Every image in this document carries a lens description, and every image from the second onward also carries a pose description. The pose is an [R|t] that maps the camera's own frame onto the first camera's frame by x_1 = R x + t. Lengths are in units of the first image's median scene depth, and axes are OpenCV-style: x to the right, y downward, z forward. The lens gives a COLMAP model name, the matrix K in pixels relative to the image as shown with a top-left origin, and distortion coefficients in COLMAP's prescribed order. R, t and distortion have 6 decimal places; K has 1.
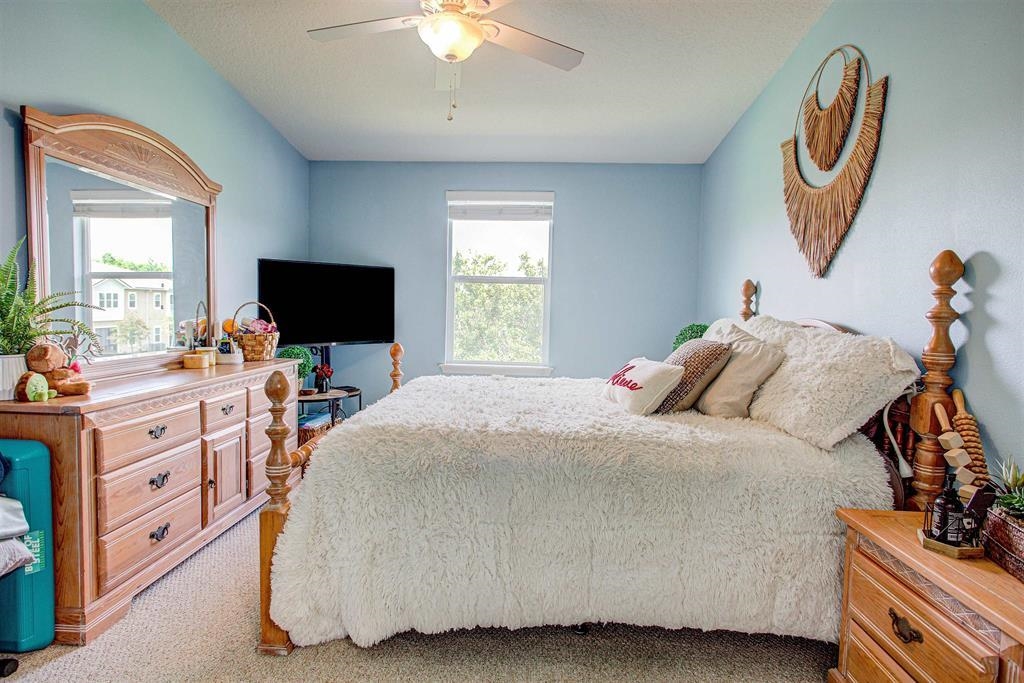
lens RADIAL K [[515.7, 0, 515.4], [0, 515.7, 341.7], [0, 0, 1]] dist [-0.023529, 0.008715]
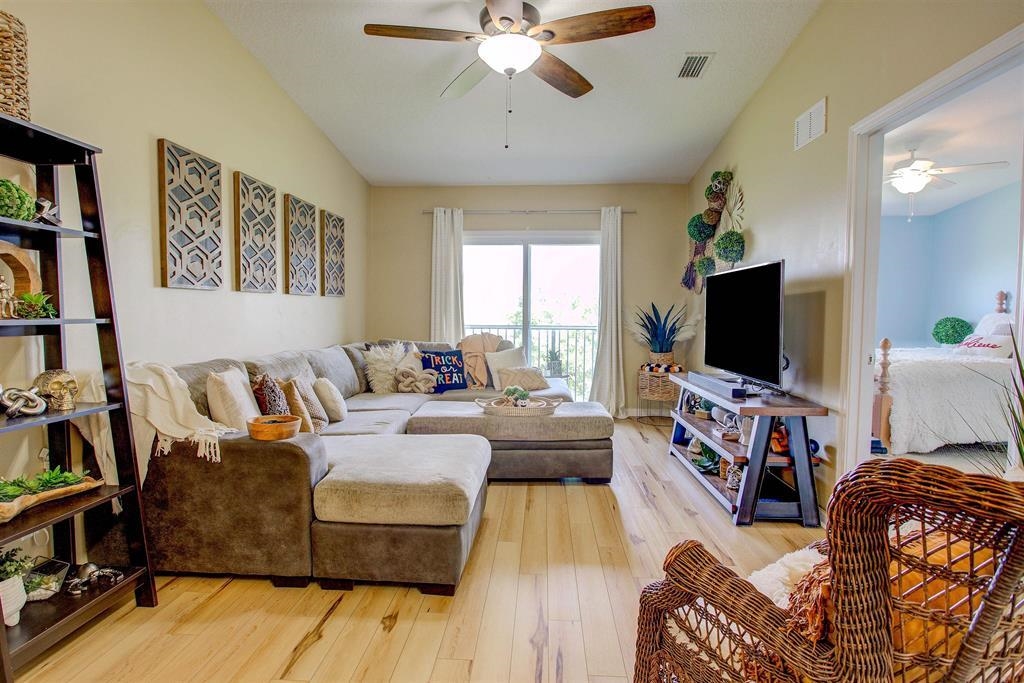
lens RADIAL K [[526.4, 0, 510.3], [0, 526.4, 341.1], [0, 0, 1]] dist [-0.020118, 0.007348]
pose [[0.999581, -0.018629, -0.022156, -2.183178], [0.018540, 0.999819, -0.004211, 0.050704], [0.022231, 0.003798, 0.999746, -1.502961]]
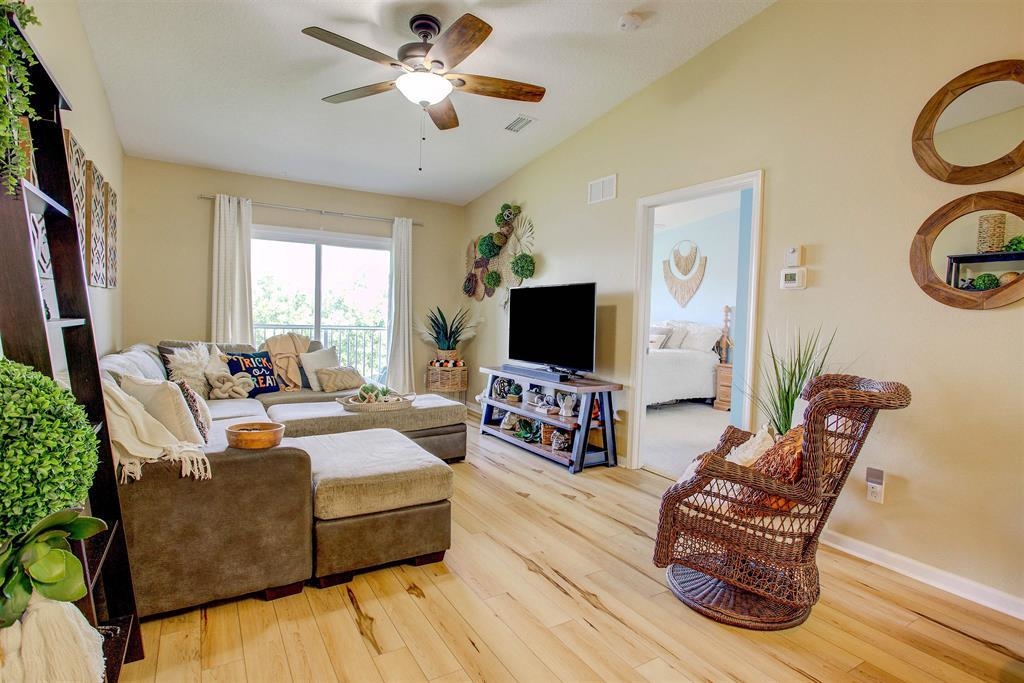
lens RADIAL K [[515.7, 0, 515.4], [0, 515.7, 341.7], [0, 0, 1]] dist [-0.023529, 0.008715]
pose [[0.827686, -0.027712, 0.560508, -2.960149], [0.024449, 0.999612, 0.013318, 0.028456], [-0.560659, 0.002681, 0.828042, -1.550185]]
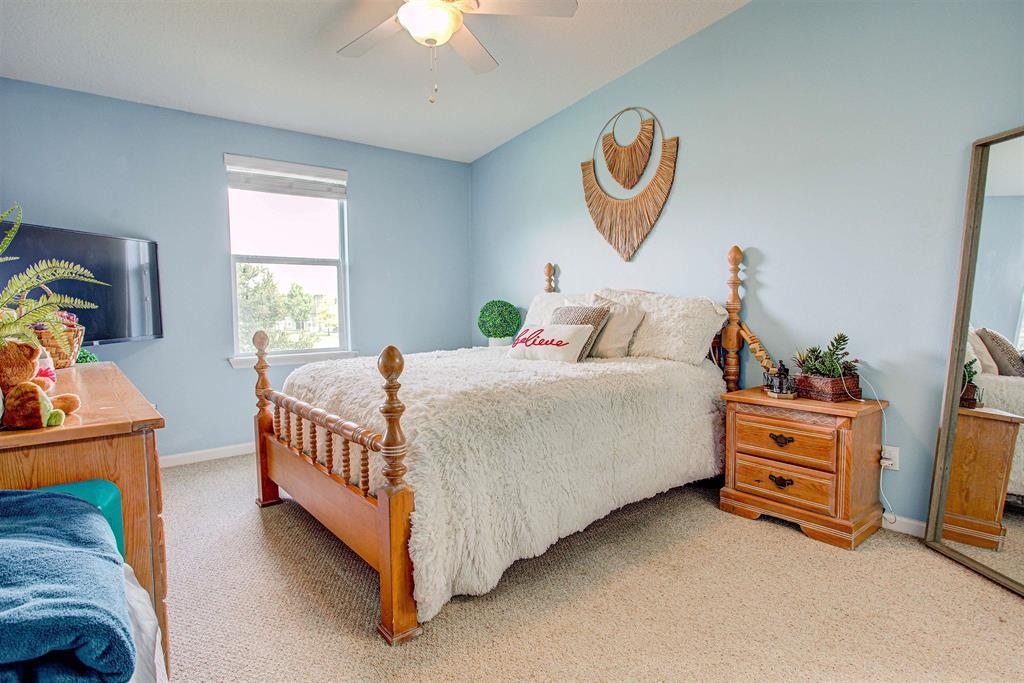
lens RADIAL K [[526.4, 0, 510.3], [0, 526.4, 341.1], [0, 0, 1]] dist [-0.020118, 0.007348]
pose [[0.747553, -0.078916, 0.659497, -0.935231], [0.066711, 0.996817, 0.043662, 0.020391], [-0.660844, 0.011356, 0.750438, 0.124810]]
